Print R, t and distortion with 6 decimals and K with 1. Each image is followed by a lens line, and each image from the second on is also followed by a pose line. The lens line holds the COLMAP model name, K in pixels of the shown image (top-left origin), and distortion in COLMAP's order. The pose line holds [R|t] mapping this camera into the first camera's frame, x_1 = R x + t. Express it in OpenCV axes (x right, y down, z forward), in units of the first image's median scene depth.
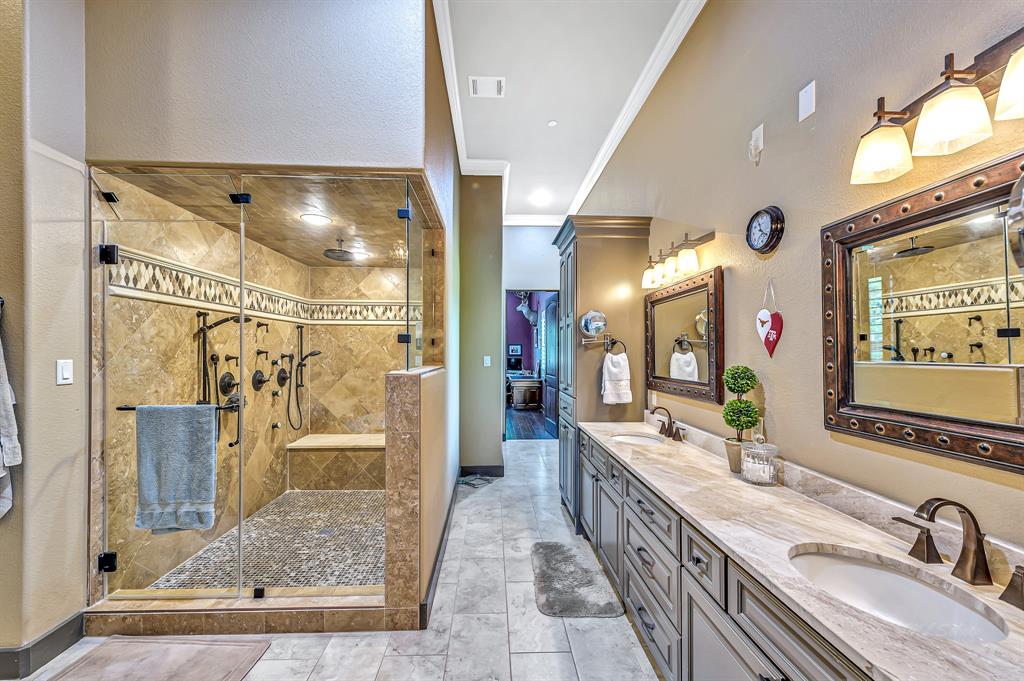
lens RADIAL K [[403.6, 0, 509.3], [0, 403.6, 346.8], [0, 0, 1]] dist [0.011012, -0.001570]
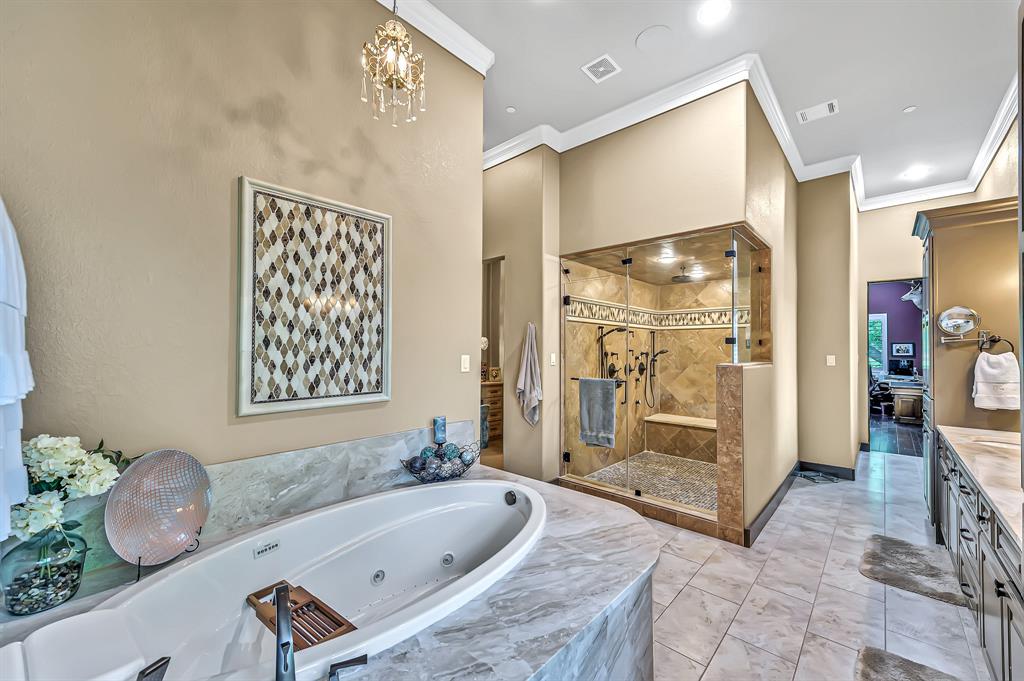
lens RADIAL K [[403.6, 0, 512.2], [0, 403.6, 346.1], [0, 0, 1]] dist [0.011012, -0.001570]
pose [[0.706395, -0.005307, -0.707798, 0.150951], [0.004547, 0.999985, -0.002960, -0.000753], [0.707803, -0.001127, 0.706409, -0.403921]]
